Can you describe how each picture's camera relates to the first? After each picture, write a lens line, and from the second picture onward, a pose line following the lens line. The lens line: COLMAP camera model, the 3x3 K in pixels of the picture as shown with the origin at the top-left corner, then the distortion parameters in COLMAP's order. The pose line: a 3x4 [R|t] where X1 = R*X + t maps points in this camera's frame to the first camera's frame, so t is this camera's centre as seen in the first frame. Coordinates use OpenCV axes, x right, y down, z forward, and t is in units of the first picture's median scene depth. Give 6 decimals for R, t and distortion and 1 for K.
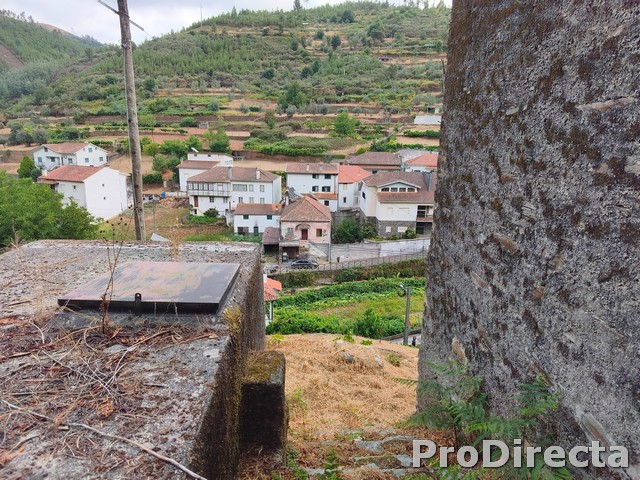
lens RADIAL K [[418.4, 0, 317.1], [0, 418.4, 239.4], [0, 0, 1]] dist [-0.005582, 0.002277]
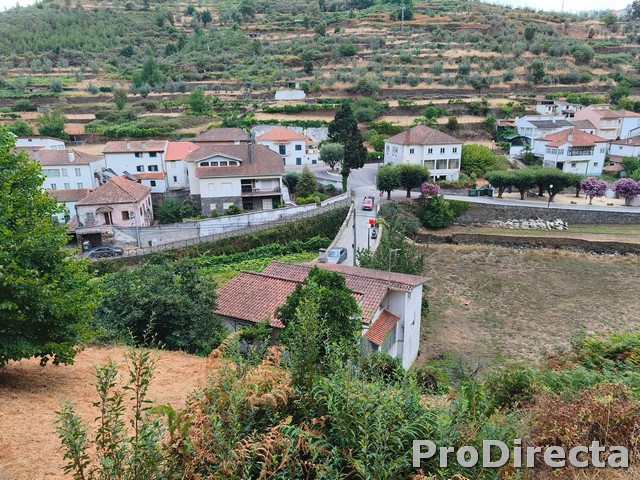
lens RADIAL K [[418.4, 0, 322.2], [0, 418.4, 239.8], [0, 0, 1]] dist [-0.005582, 0.002277]
pose [[0.978631, -0.088323, 0.185687, 0.128027], [0.082400, 0.995821, 0.039389, 0.018242], [-0.188389, -0.023246, 0.981819, 0.018747]]
